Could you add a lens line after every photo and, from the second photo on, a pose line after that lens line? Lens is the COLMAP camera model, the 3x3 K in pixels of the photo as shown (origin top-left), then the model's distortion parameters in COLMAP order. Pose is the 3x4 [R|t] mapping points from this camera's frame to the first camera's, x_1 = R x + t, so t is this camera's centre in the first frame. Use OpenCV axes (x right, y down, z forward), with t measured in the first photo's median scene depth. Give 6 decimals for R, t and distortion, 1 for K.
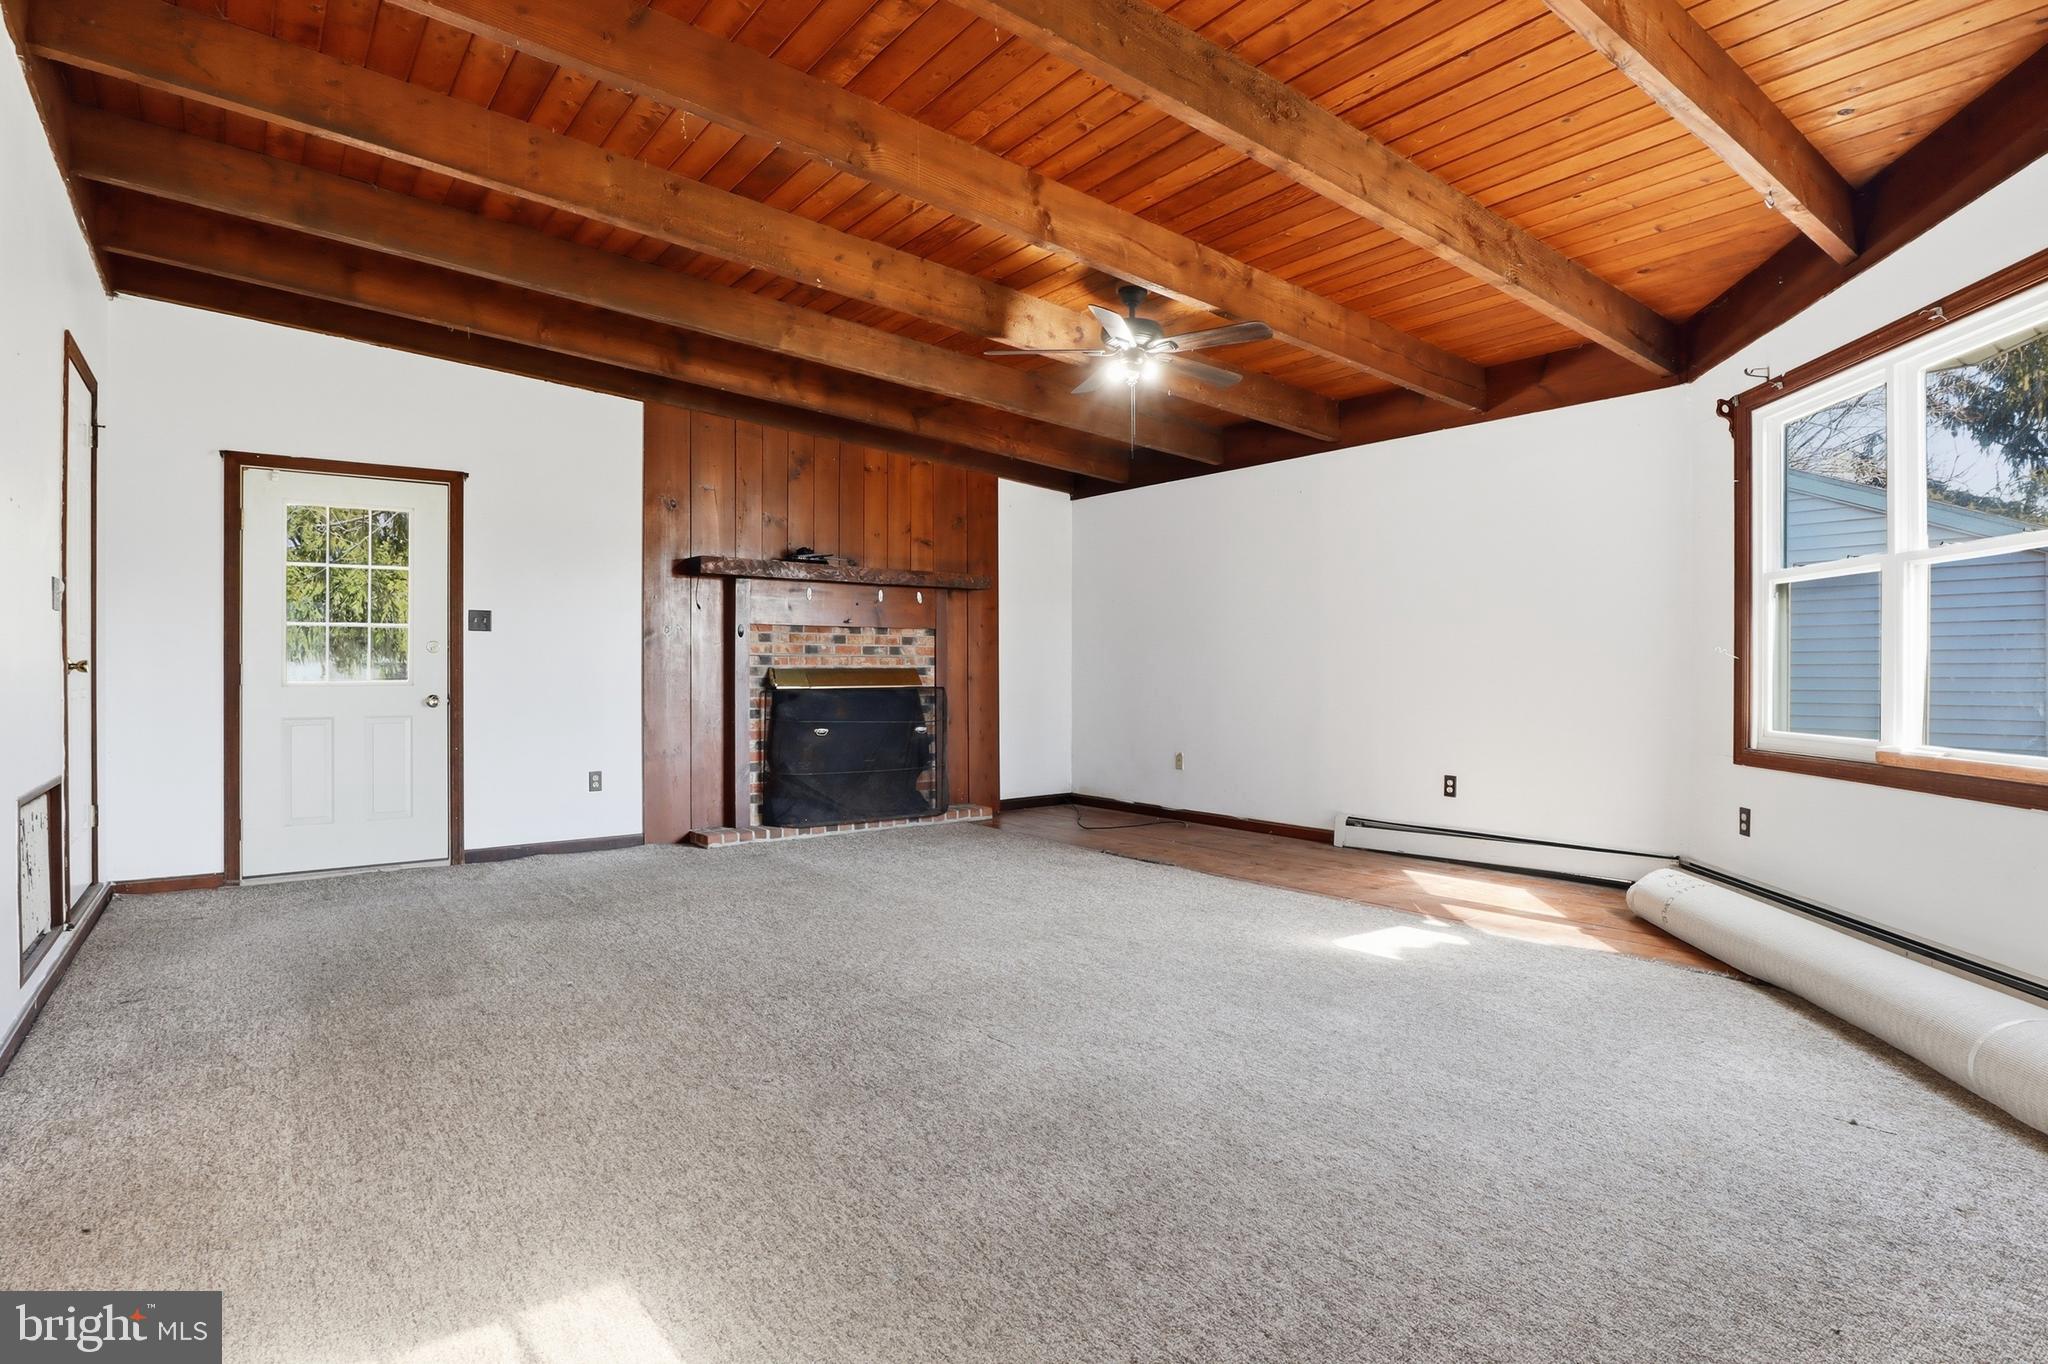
lens RADIAL K [[1039.9, 0, 1019.1], [0, 1039.9, 678.0], [0, 0, 1]] dist [-0.033500, 0.003924]
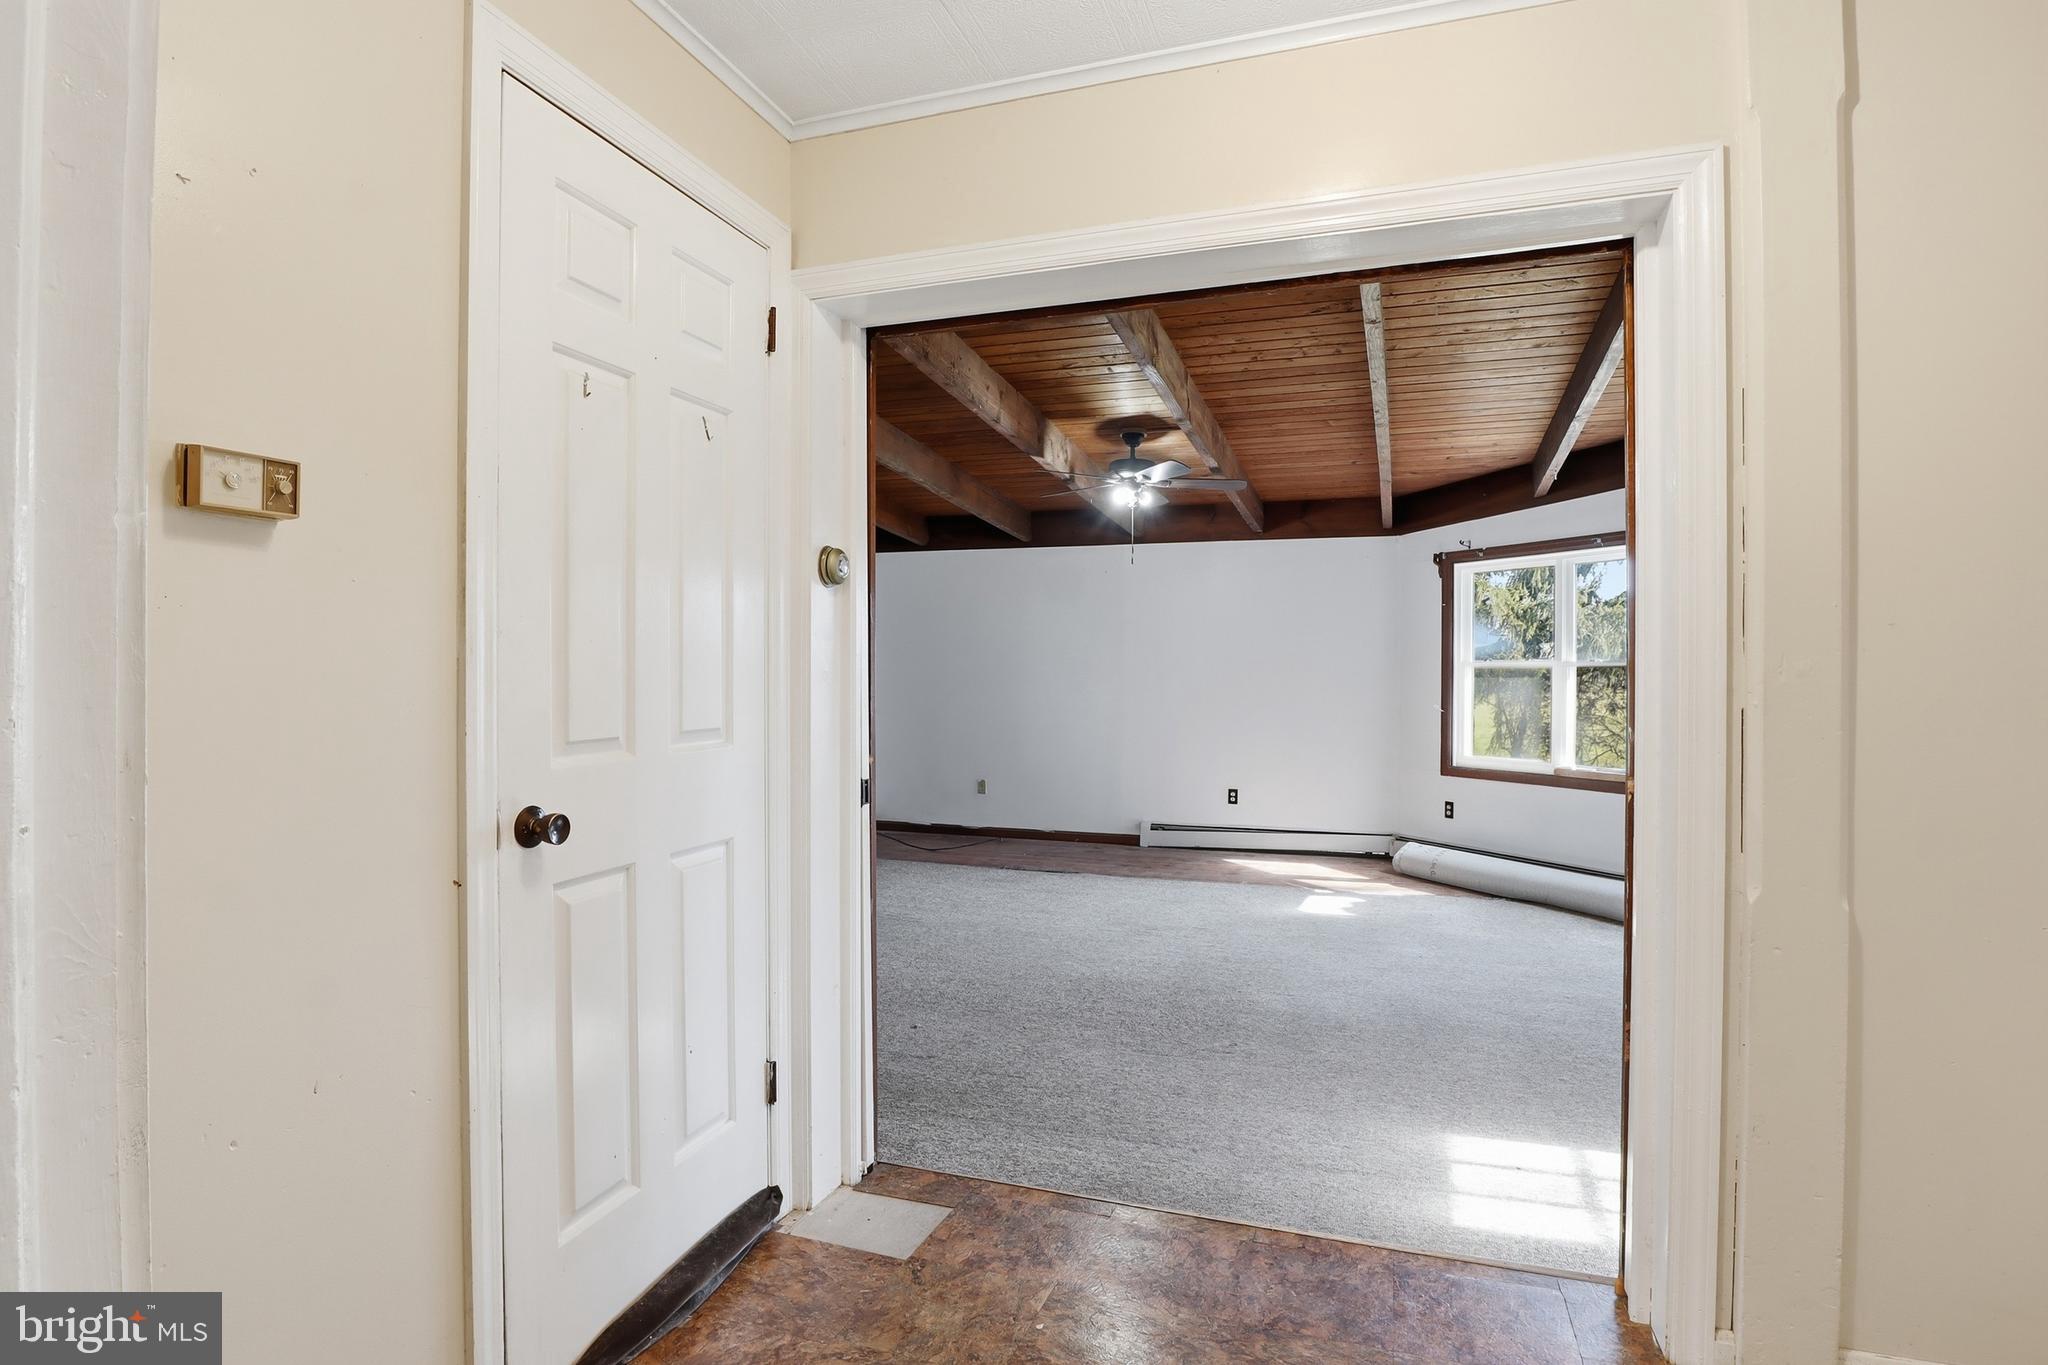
lens RADIAL K [[1039.9, 0, 1020.5], [0, 1039.9, 679.3], [0, 0, 1]] dist [-0.033500, 0.003924]
pose [[0.832537, 0.001466, 0.553967, -0.802309], [-0.000538, 0.999998, -0.001838, -0.068336], [-0.553969, 0.001232, 0.832537, -0.012235]]
